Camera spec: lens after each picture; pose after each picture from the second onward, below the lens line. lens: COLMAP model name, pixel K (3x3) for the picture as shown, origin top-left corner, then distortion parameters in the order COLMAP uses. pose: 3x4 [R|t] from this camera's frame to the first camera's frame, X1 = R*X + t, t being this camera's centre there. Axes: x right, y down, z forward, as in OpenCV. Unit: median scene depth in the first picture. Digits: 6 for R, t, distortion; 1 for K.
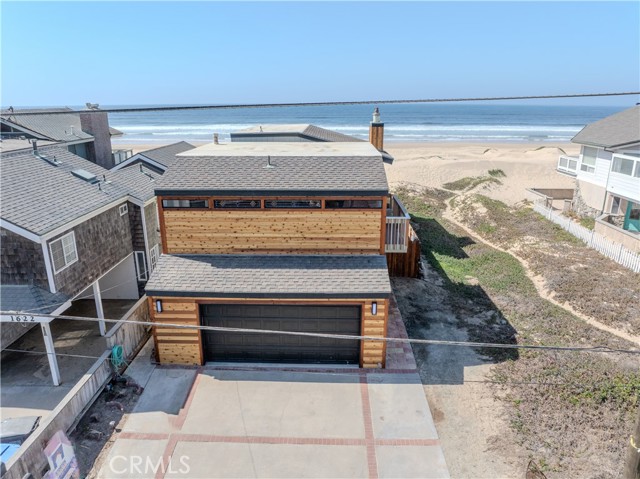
lens RADIAL K [[448.3, 0, 320.0], [0, 448.3, 239.5], [0, 0, 1]] dist [-0.034742, 0.000614]
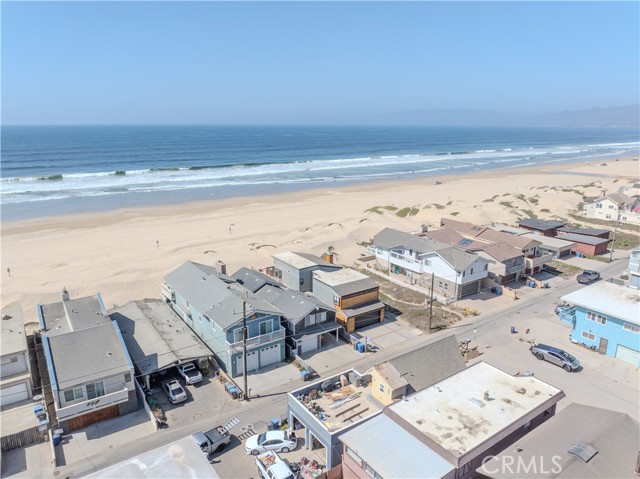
lens RADIAL K [[448.3, 0, 320.0], [0, 448.3, 239.5], [0, 0, 1]] dist [-0.034742, 0.000614]
pose [[0.808703, -0.147792, 0.569348, -2.213582], [0.169793, 0.985371, 0.014609, -0.569479], [-0.563178, 0.084856, 0.821967, -1.952327]]
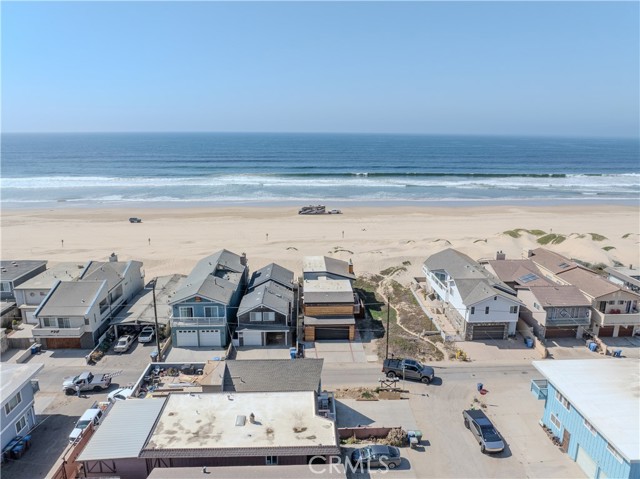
lens RADIAL K [[448.3, 0, 320.0], [0, 448.3, 239.5], [0, 0, 1]] dist [-0.034742, 0.000614]
pose [[0.997701, -0.011701, 0.066748, -0.362956], [0.015590, 0.998192, -0.058055, -0.351626], [-0.065948, 0.058962, 0.996080, -2.624019]]
